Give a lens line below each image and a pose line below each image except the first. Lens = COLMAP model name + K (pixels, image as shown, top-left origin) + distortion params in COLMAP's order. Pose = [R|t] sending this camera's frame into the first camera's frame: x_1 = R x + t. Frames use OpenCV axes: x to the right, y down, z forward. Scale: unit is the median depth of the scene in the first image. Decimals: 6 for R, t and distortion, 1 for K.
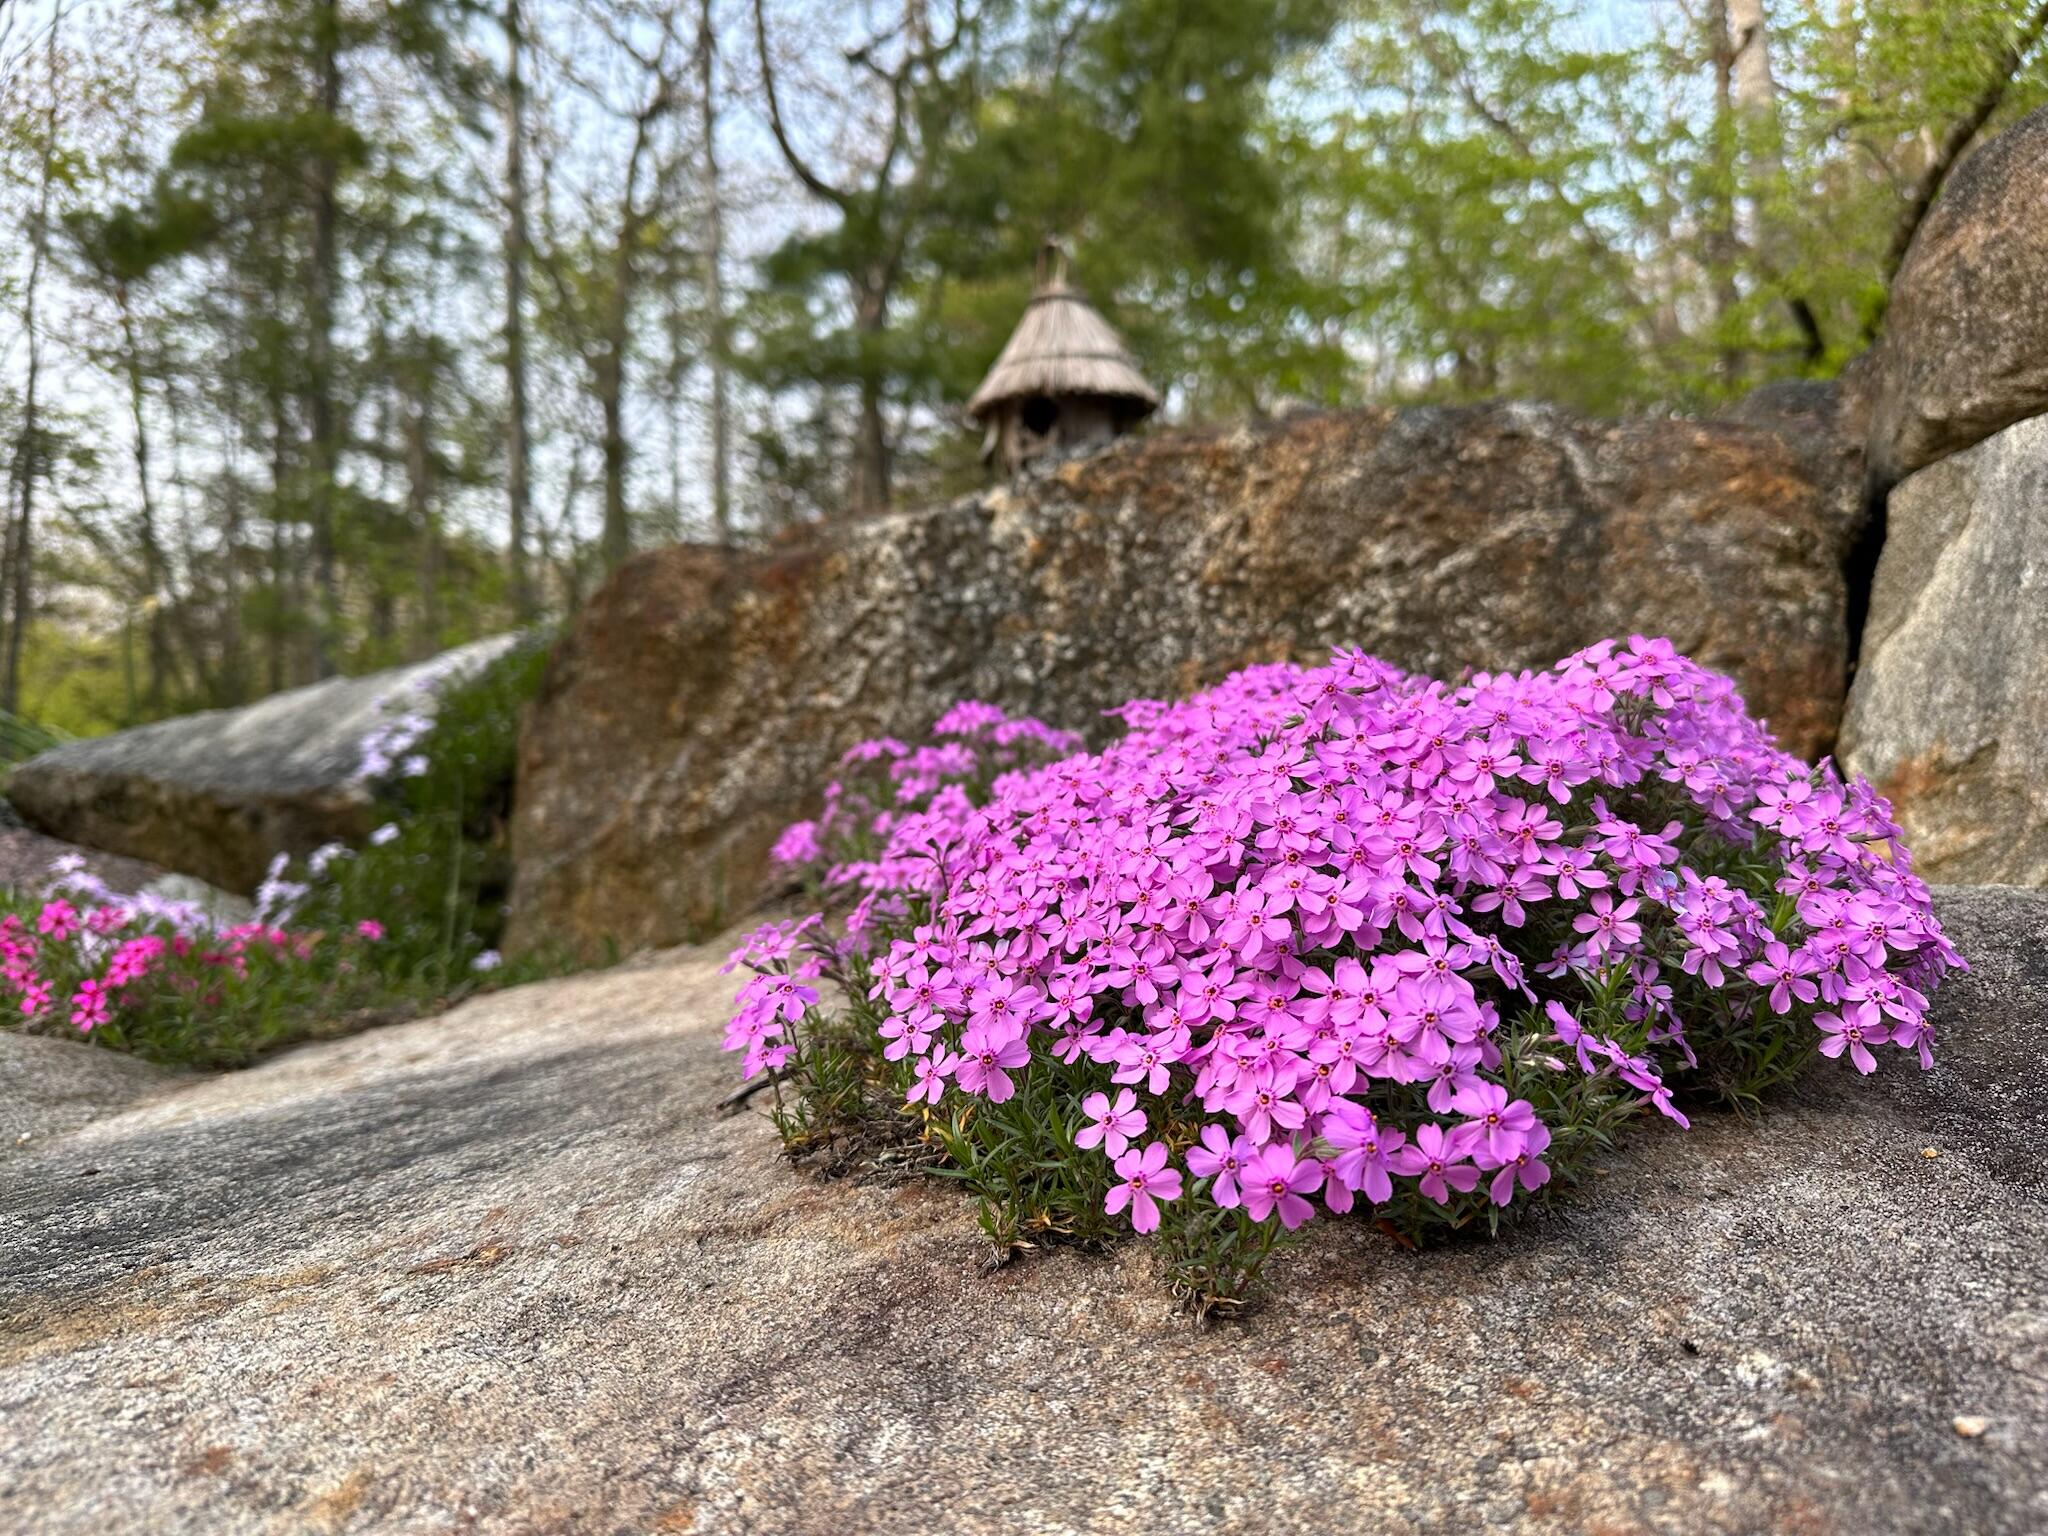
lens RADIAL K [[1476.7, 0, 1024.3], [0, 1476.7, 807.4], [0, 0, 1]] dist [0.153783, -0.250165]
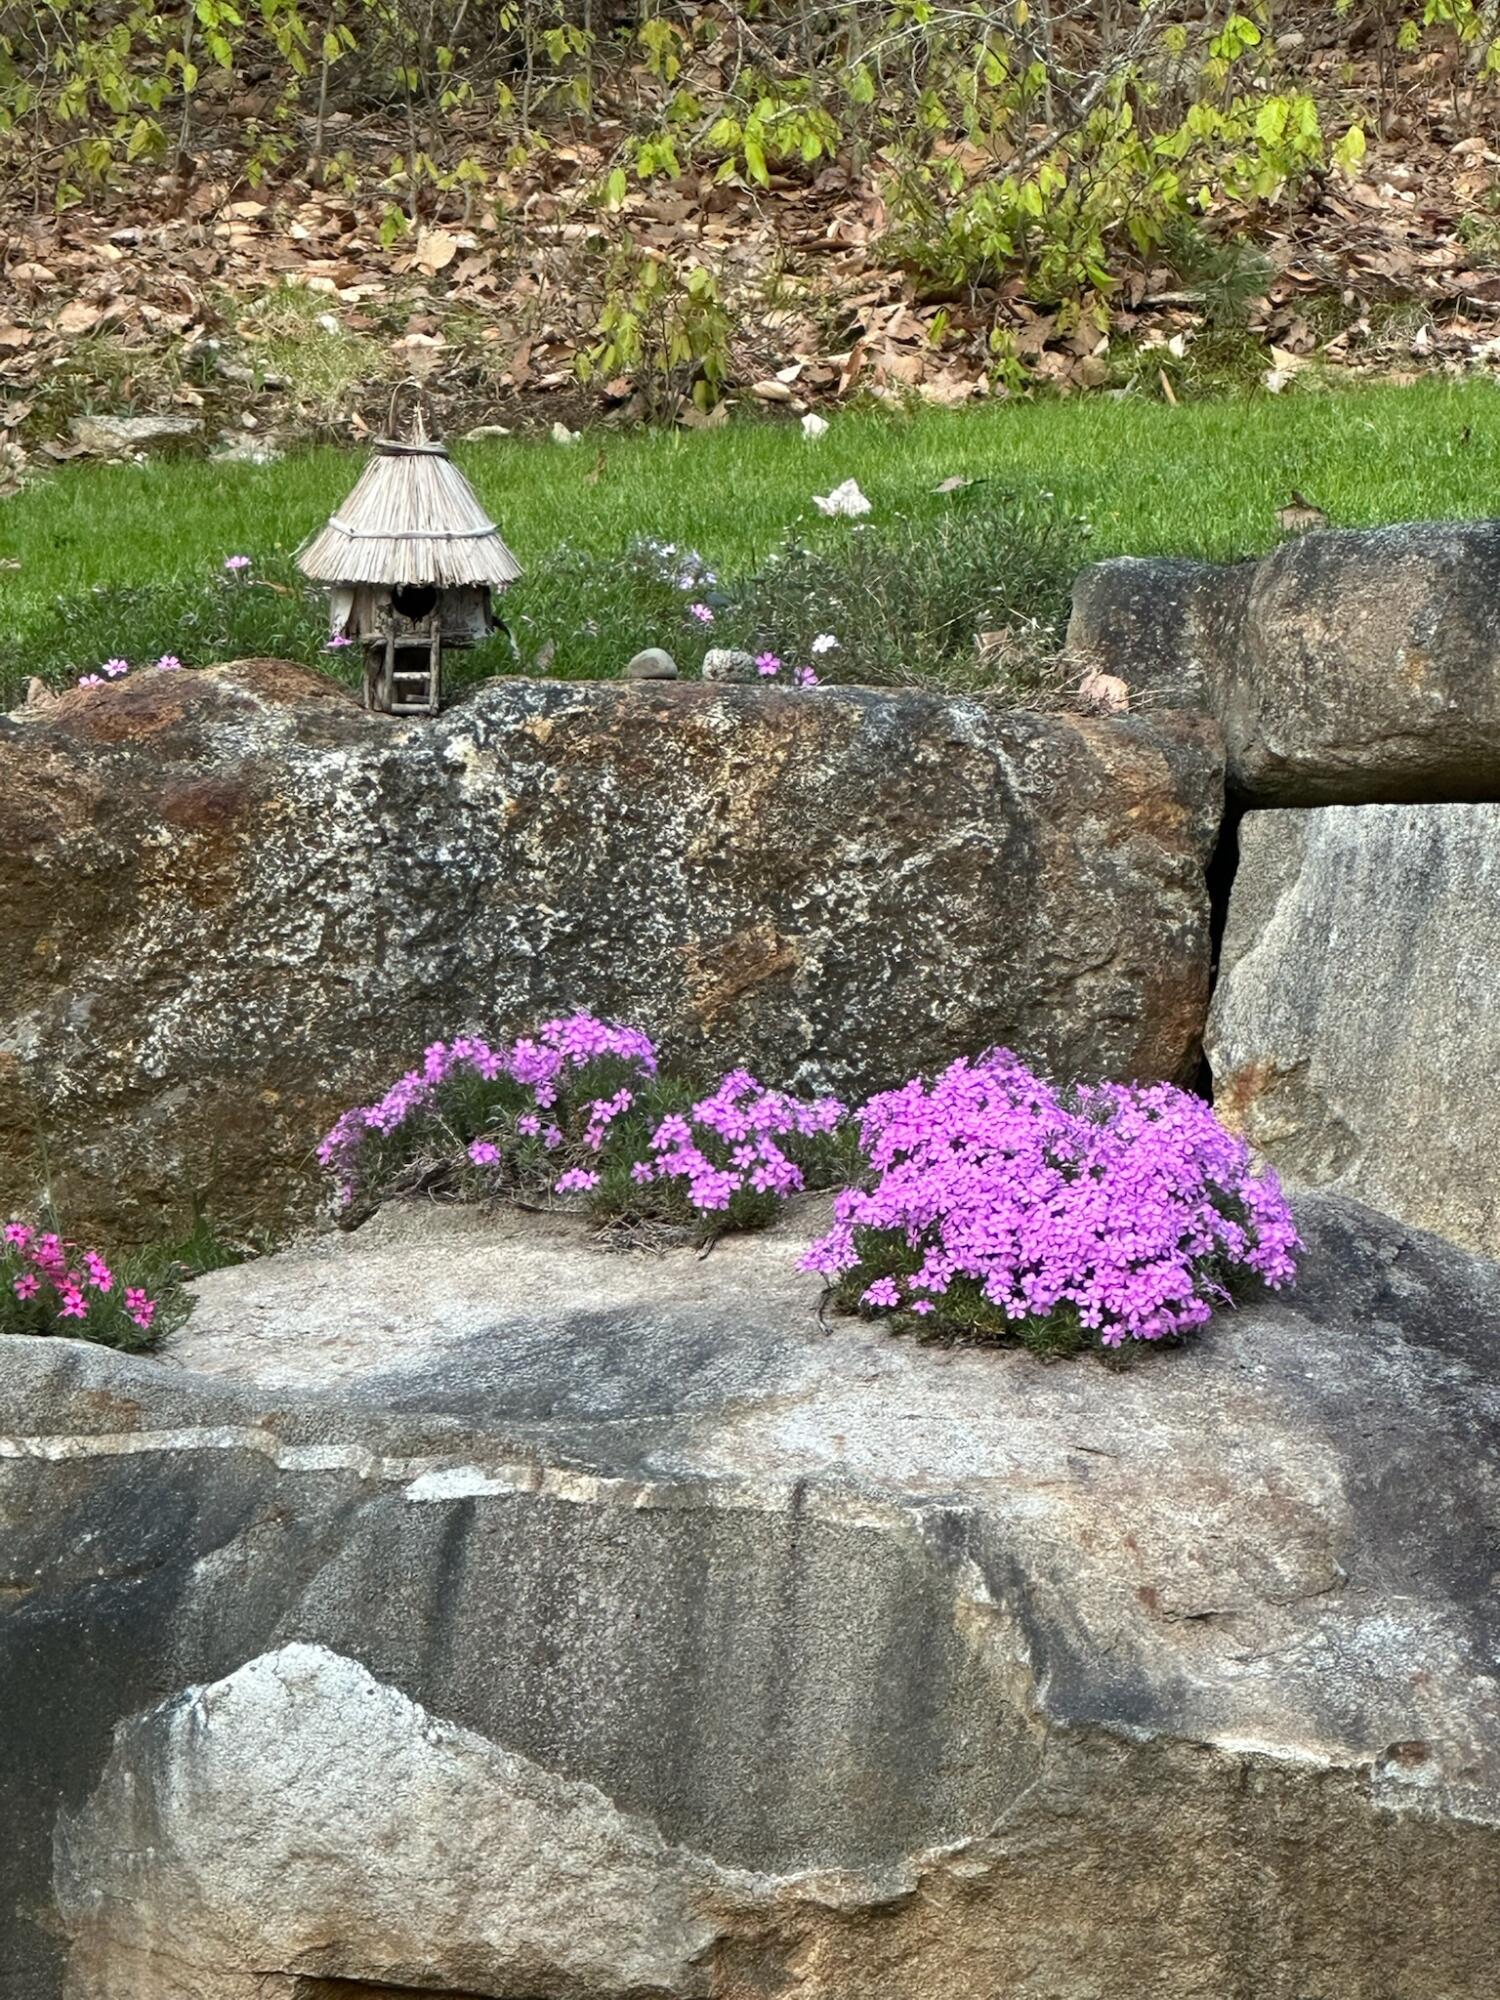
lens RADIAL K [[9627.6, 0, 750.0], [0, 9627.6, 1000.0], [0, 0, 1]] dist [-0.331431, -8.350603]
pose [[0.862556, -0.031167, 0.505000, -3.305167], [-0.033910, 0.992296, 0.119161, -0.873605], [-0.504823, -0.119907, 0.854854, -4.879750]]
